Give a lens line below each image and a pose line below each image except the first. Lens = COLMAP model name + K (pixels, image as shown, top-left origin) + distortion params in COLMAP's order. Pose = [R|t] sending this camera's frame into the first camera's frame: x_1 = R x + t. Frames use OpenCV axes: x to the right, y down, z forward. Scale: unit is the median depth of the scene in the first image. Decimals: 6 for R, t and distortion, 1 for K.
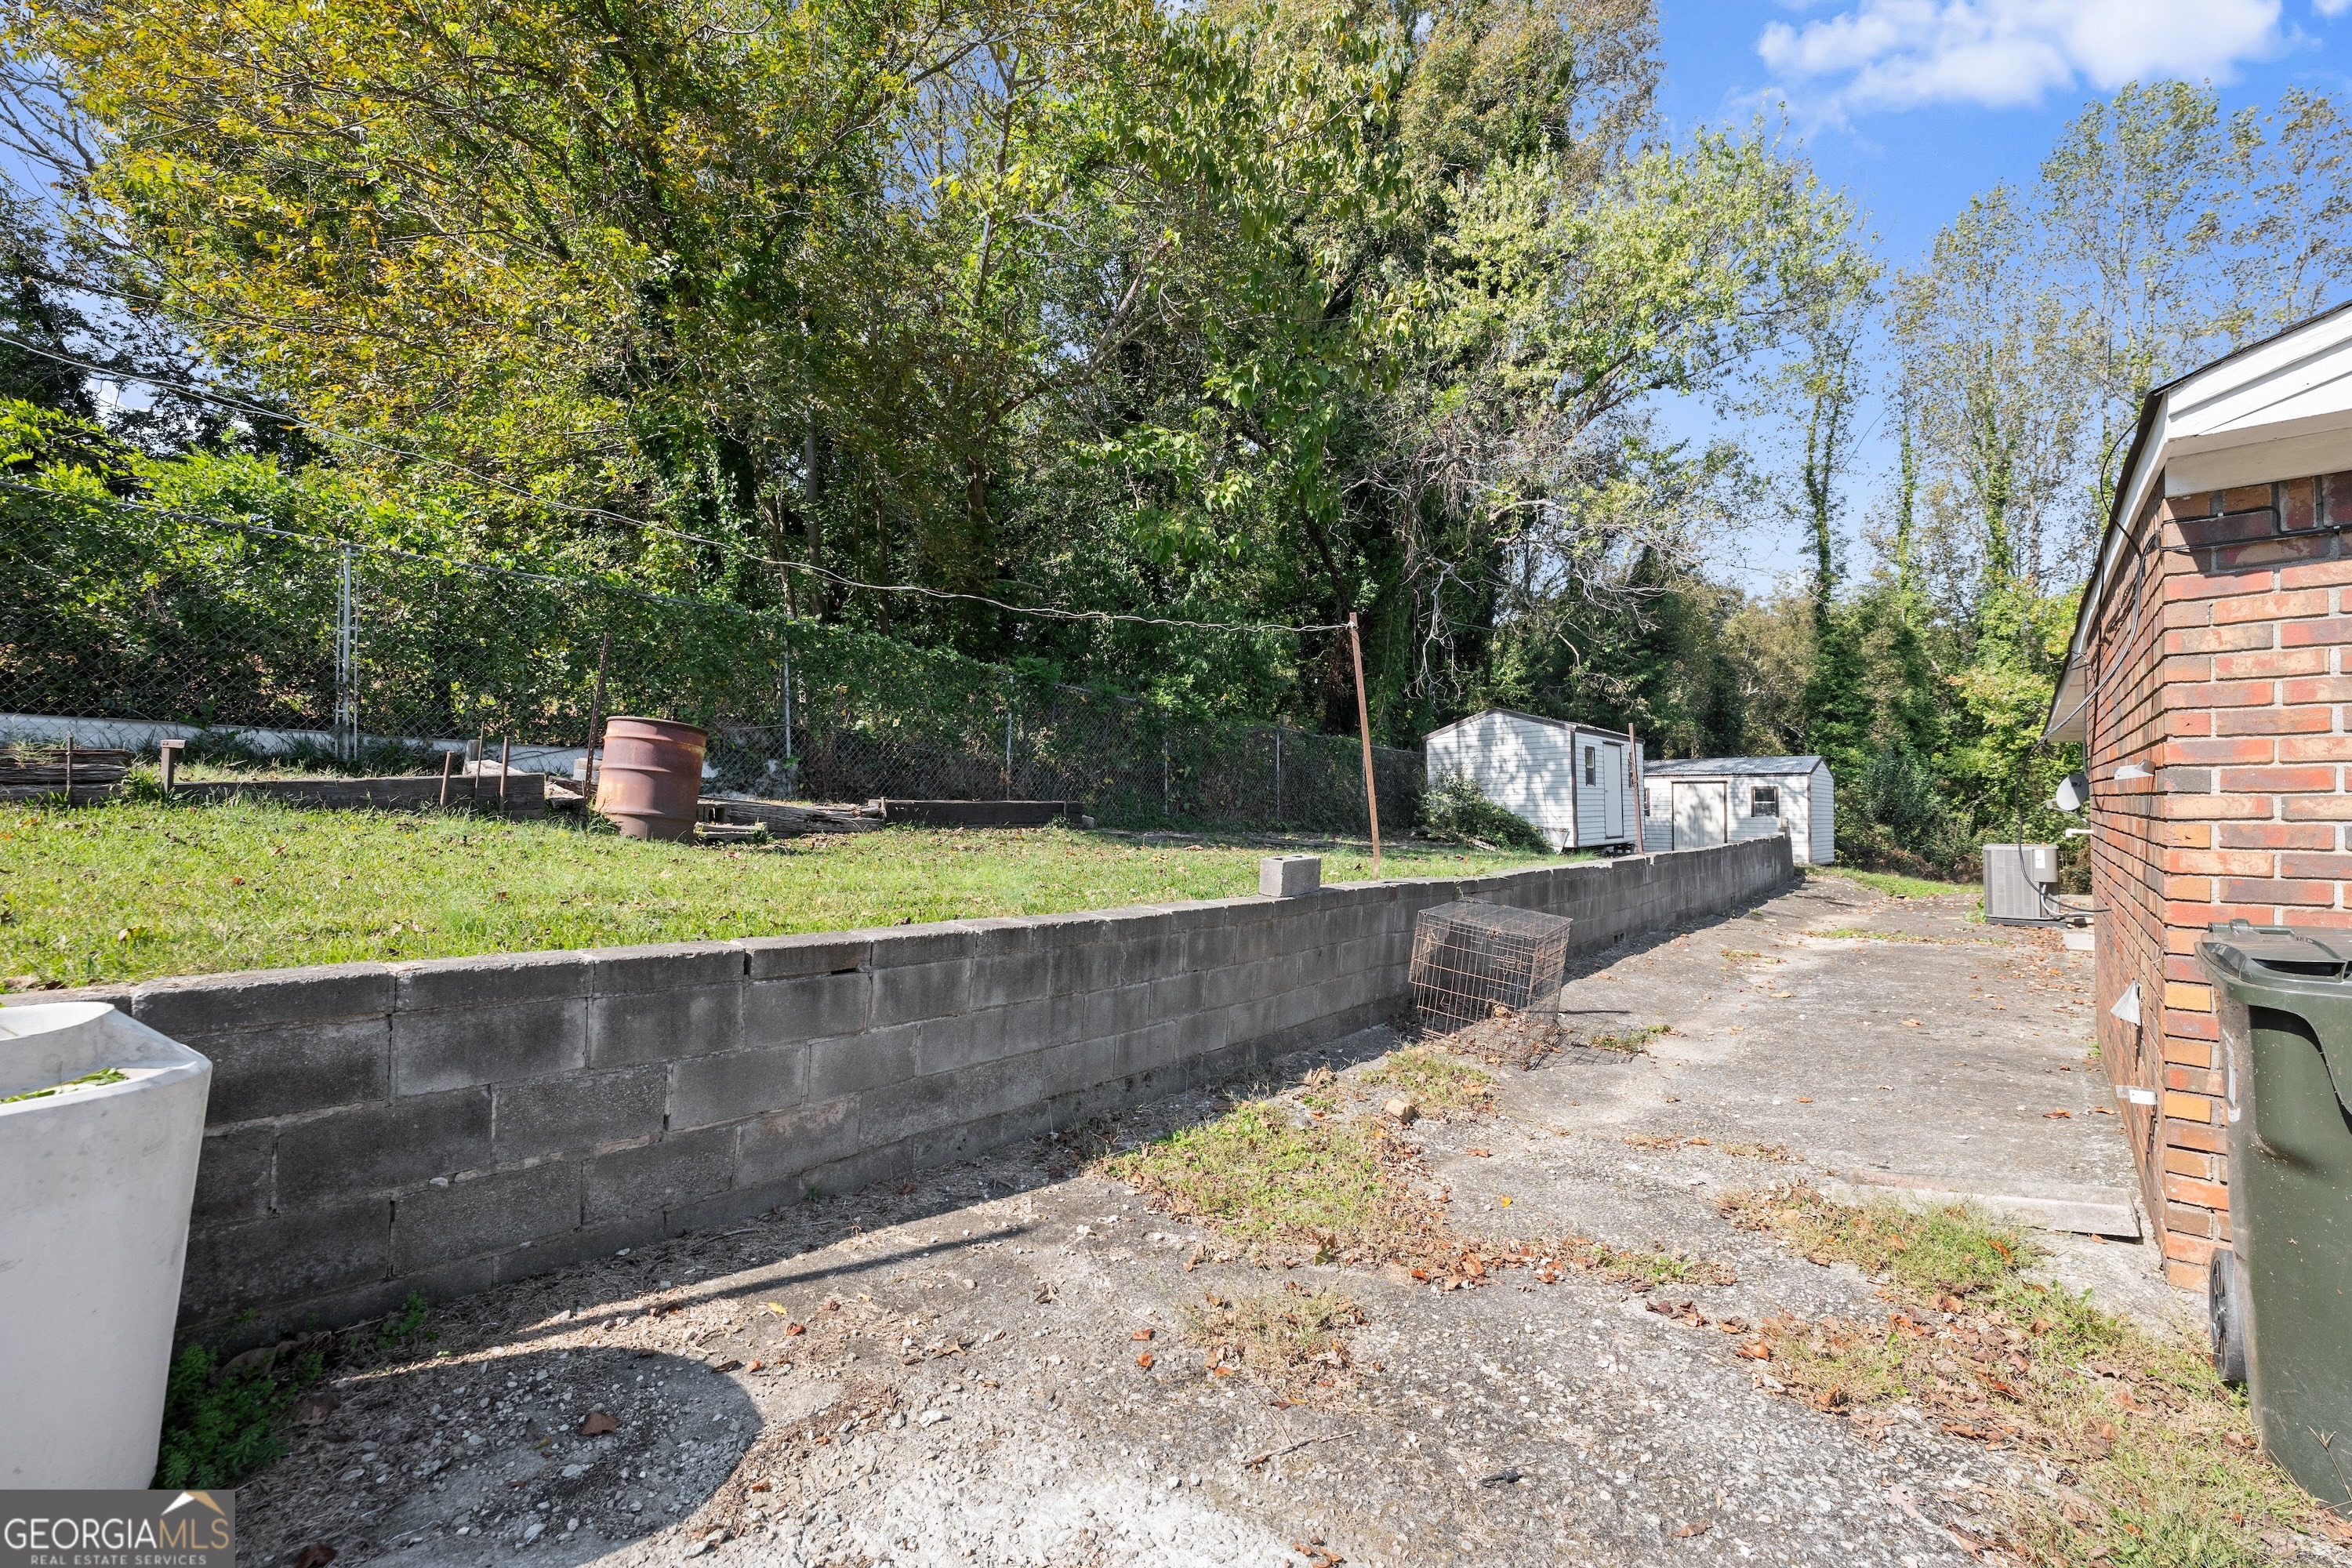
lens RADIAL K [[966.3, 0, 1171.4], [0, 966.3, 776.1], [0, 0, 1]] dist [0.000993, 0.000380]
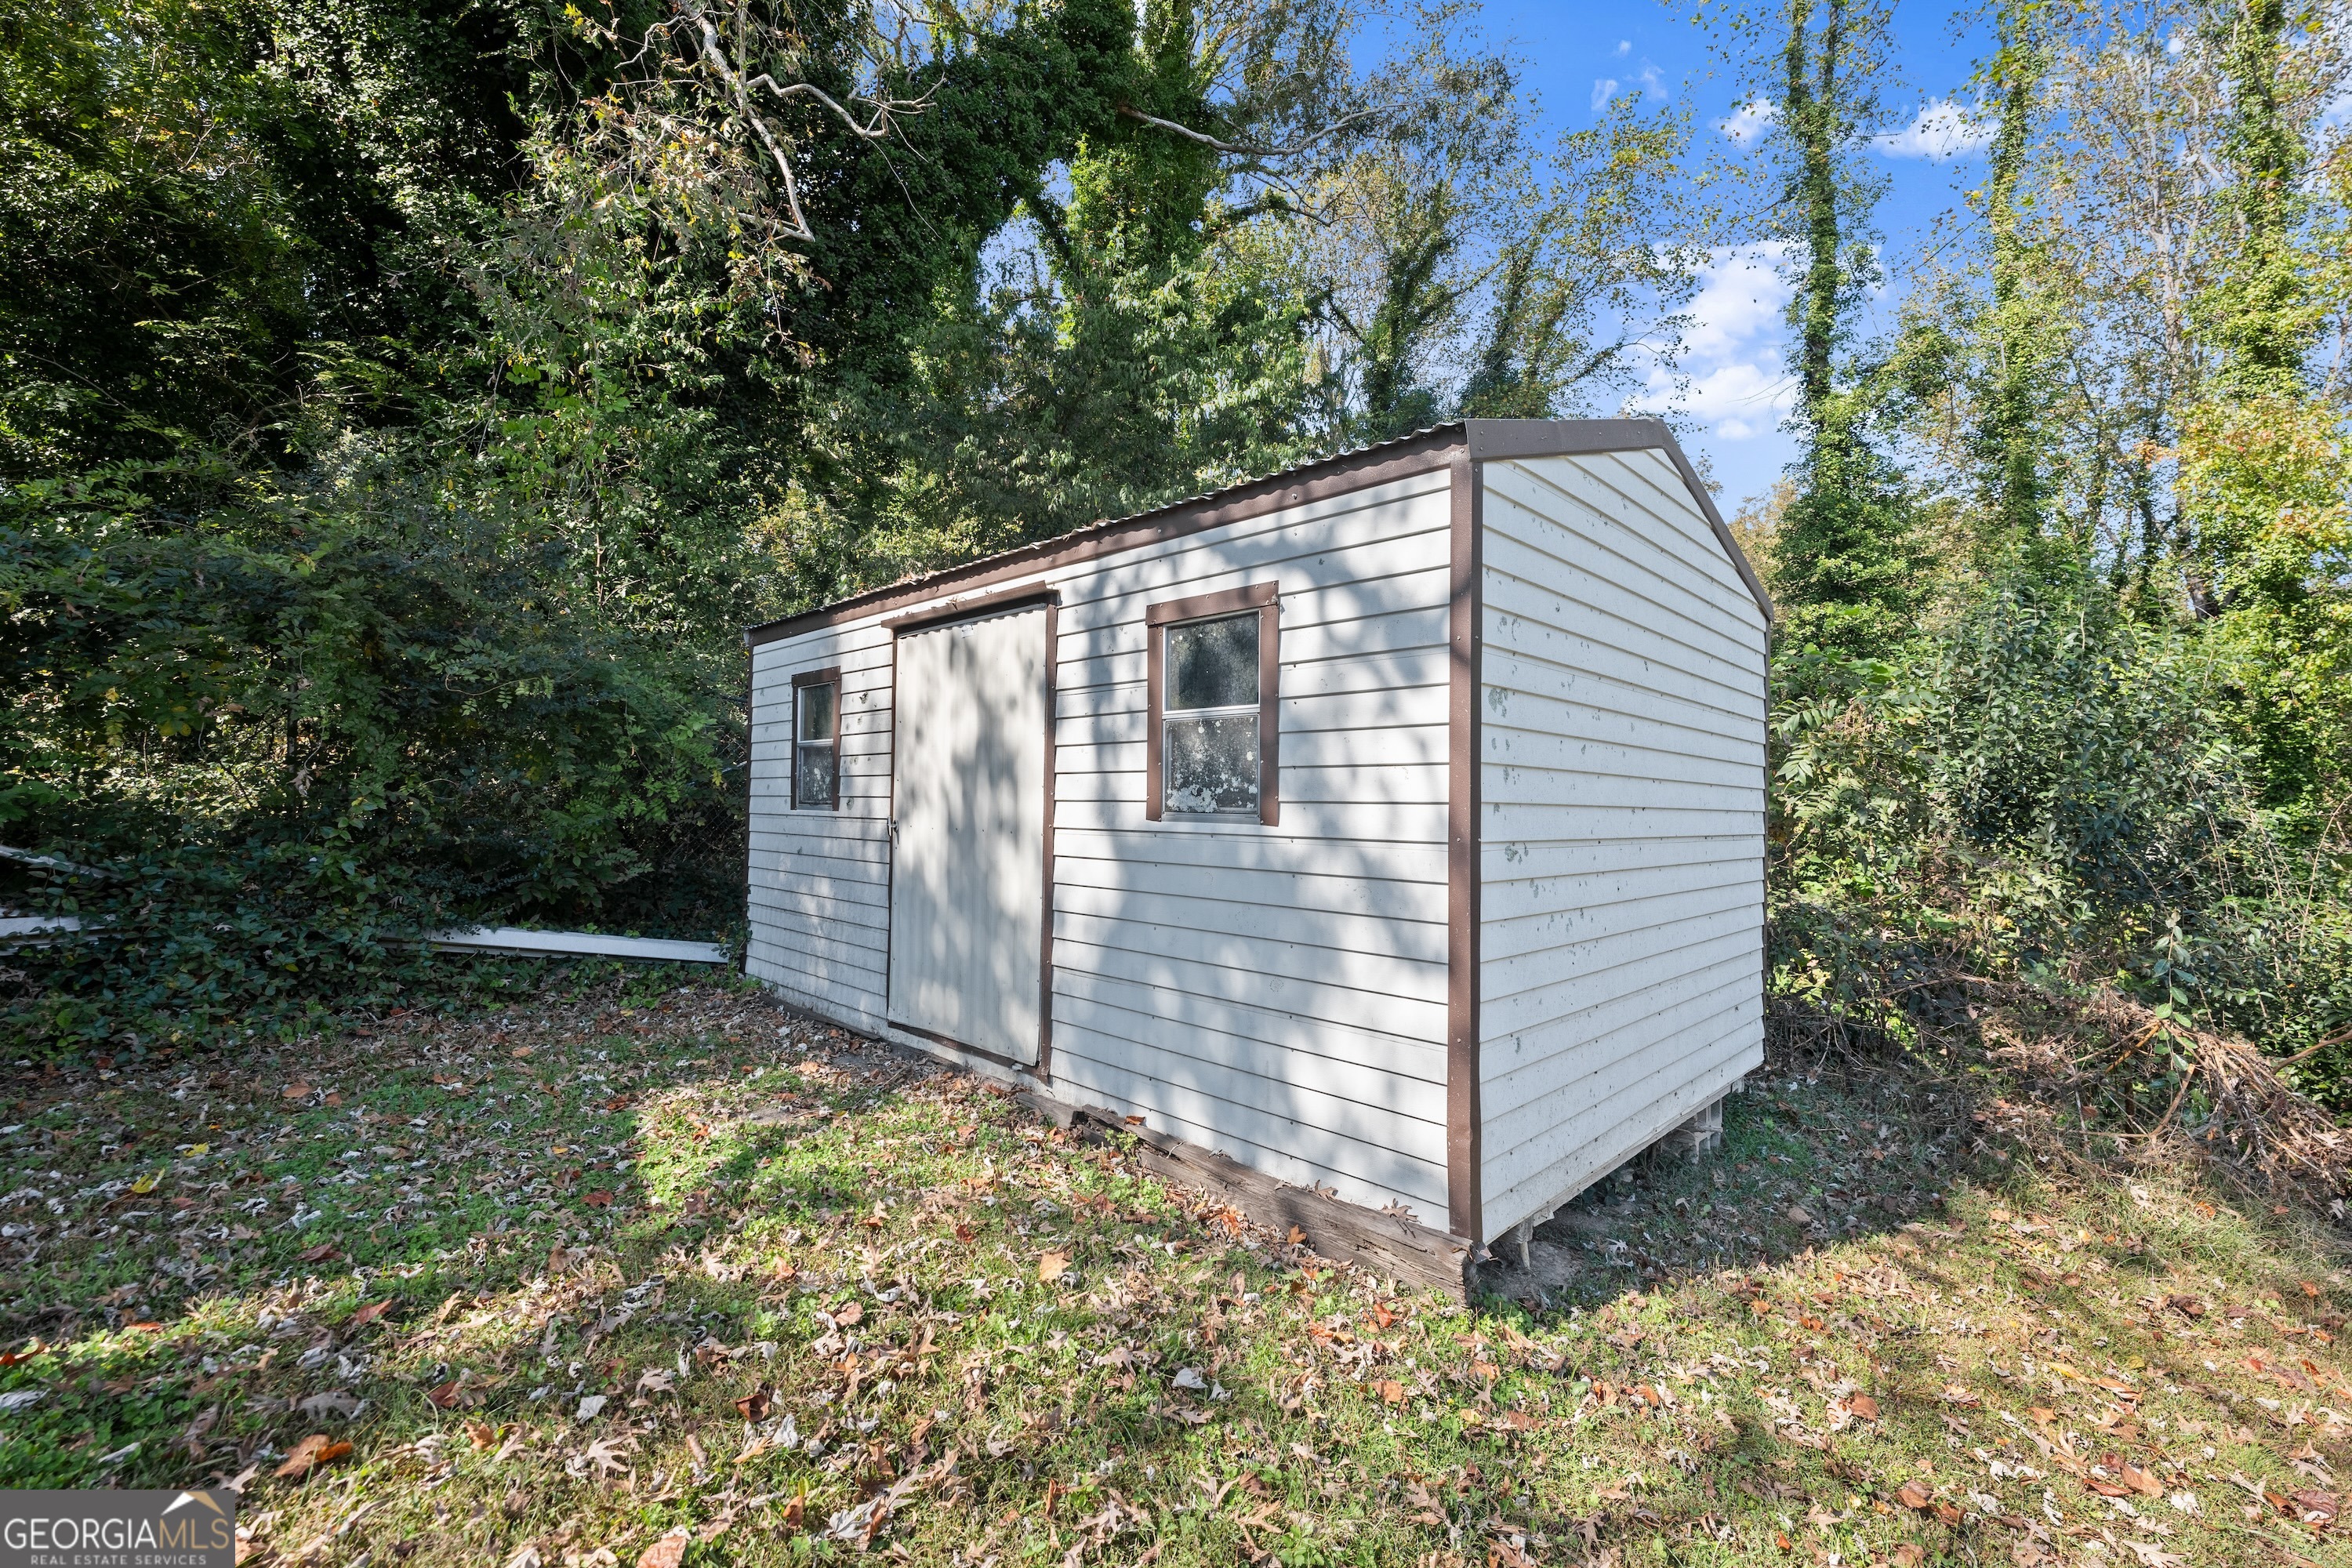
lens RADIAL K [[966.3, 0, 1171.4], [0, 966.3, 776.1], [0, 0, 1]] dist [0.000993, 0.000380]
pose [[0.999762, 0.008339, -0.020141, 0.601737], [-0.008294, 0.999963, 0.002296, 0.035231], [0.020160, -0.002129, 0.999795, 0.854455]]
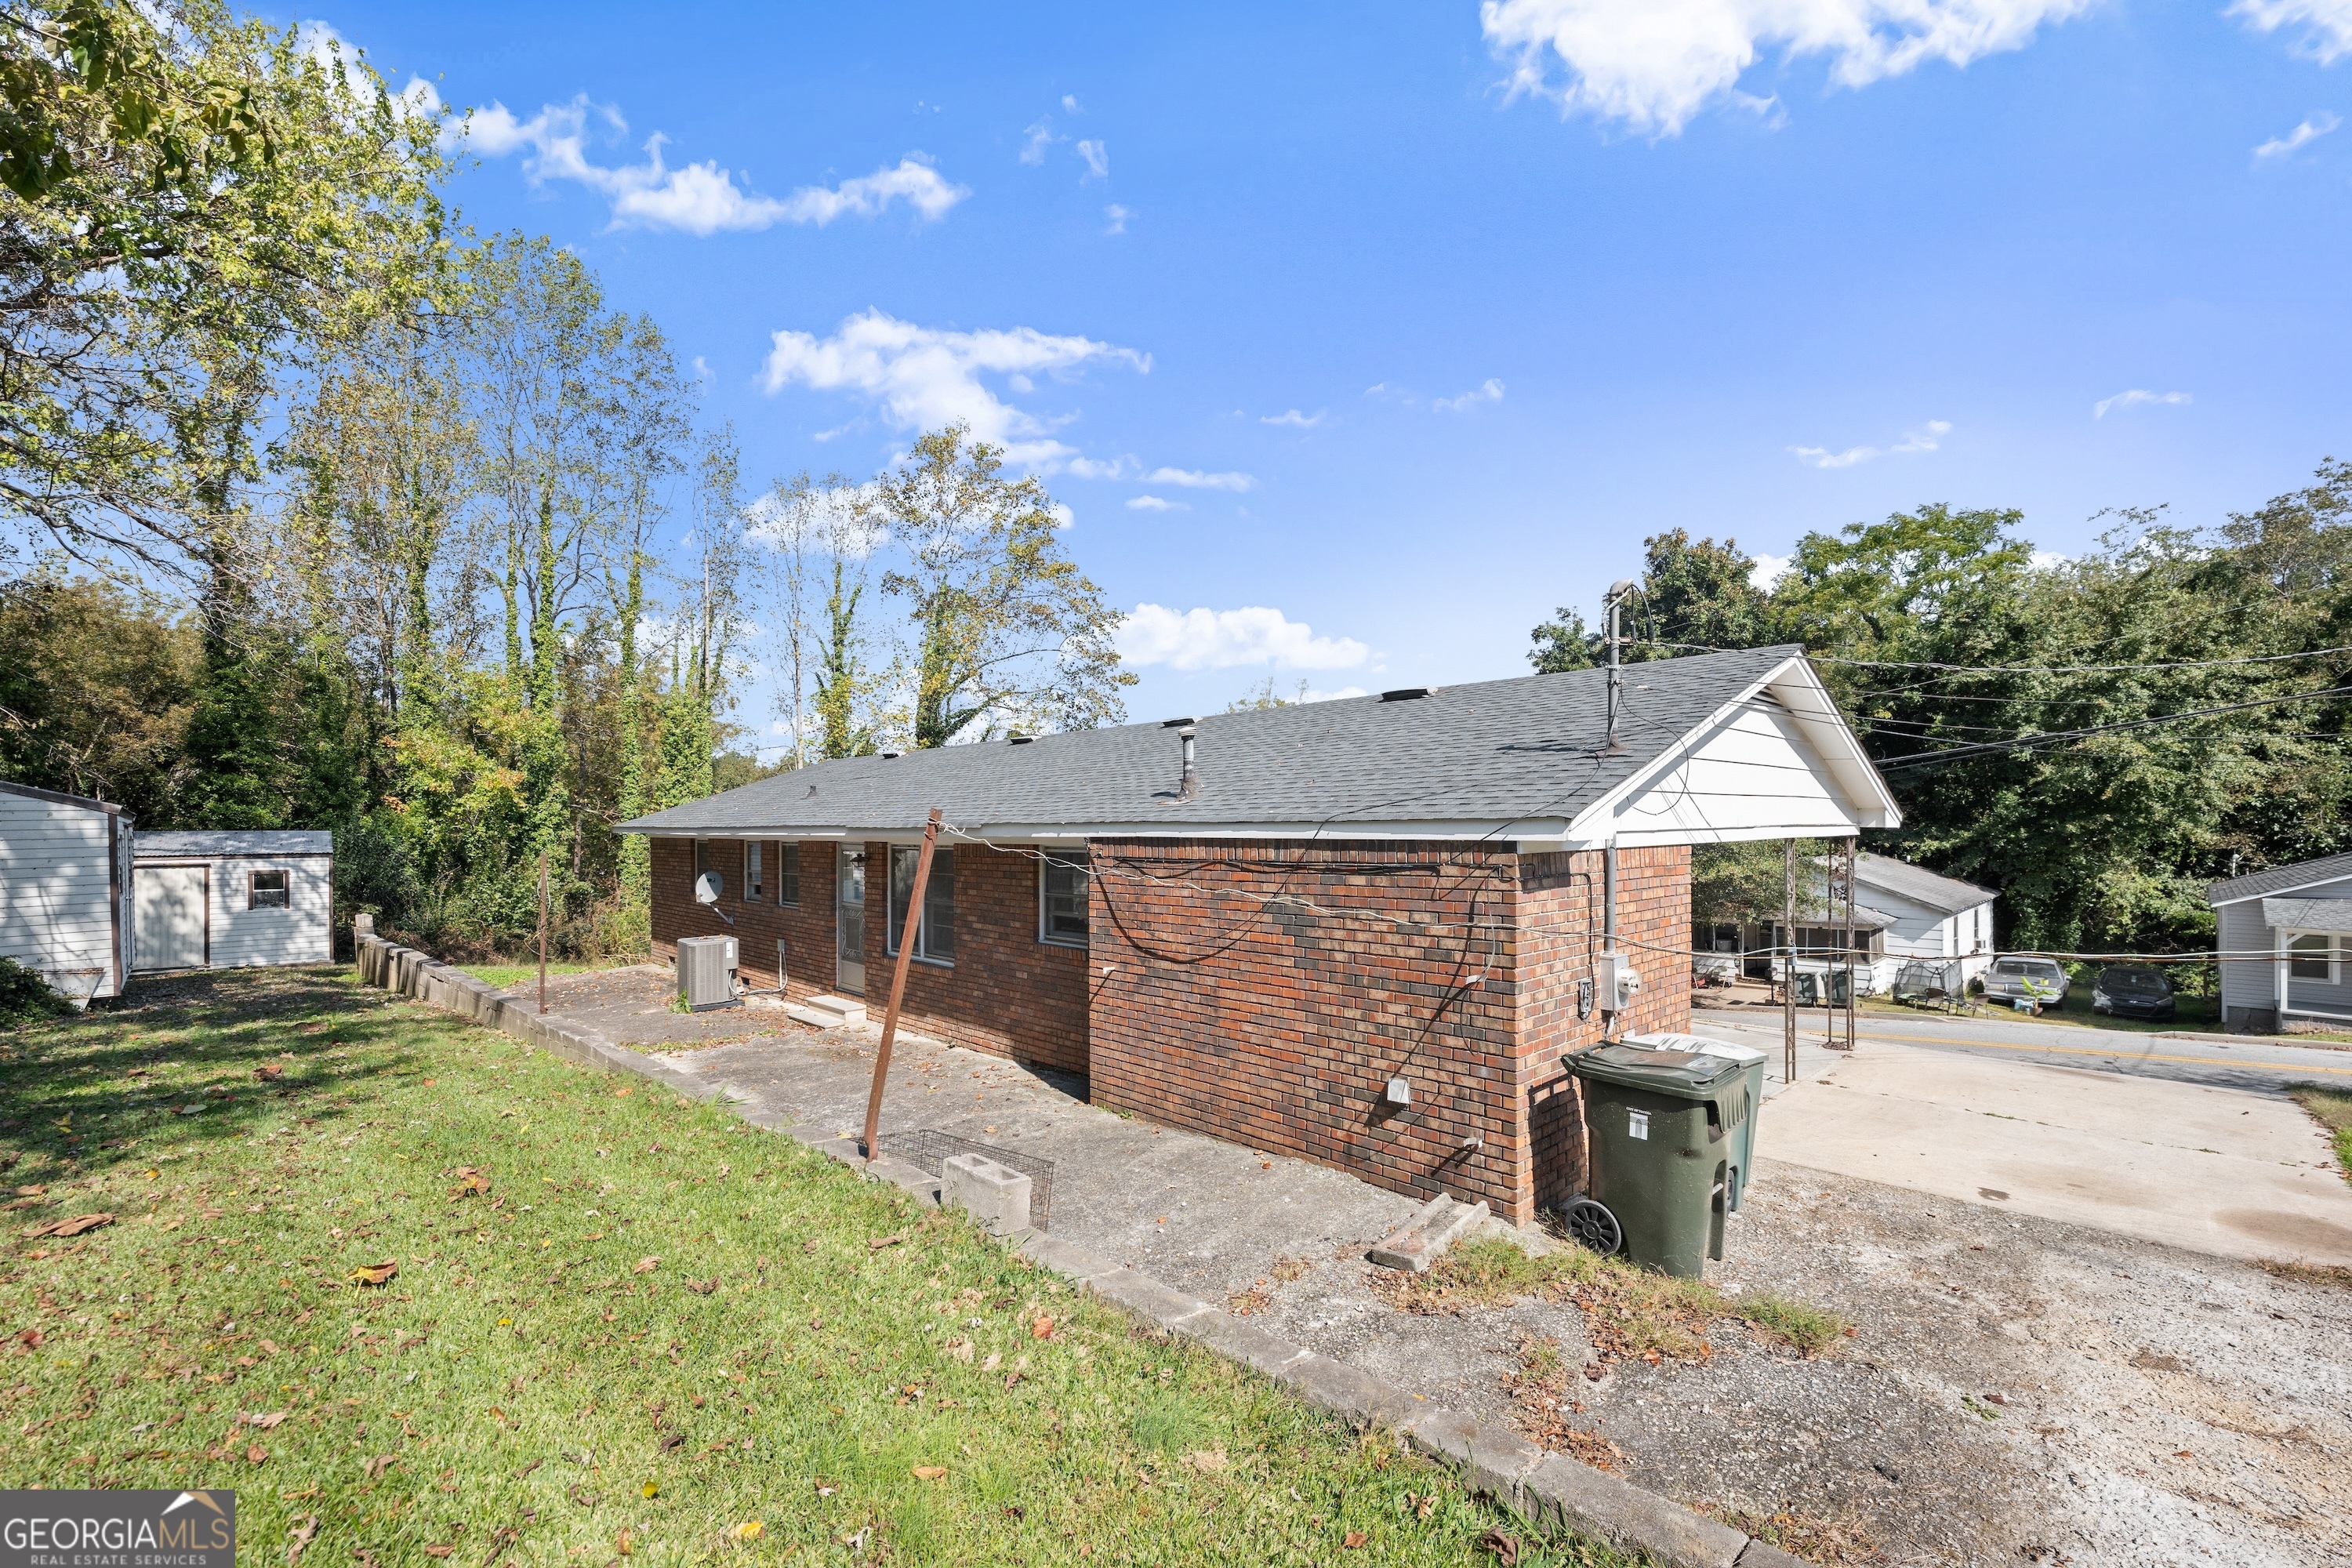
lens RADIAL K [[990.9, 0, 1186.0], [0, 990.9, 843.5], [0, 0, 1]] dist [0.001957, 0.000311]
pose [[0.093180, -0.013307, 0.995560, -0.130552], [-0.018129, 0.999722, 0.015060, -0.037319], [-0.995484, -0.019452, 0.092913, 0.169005]]
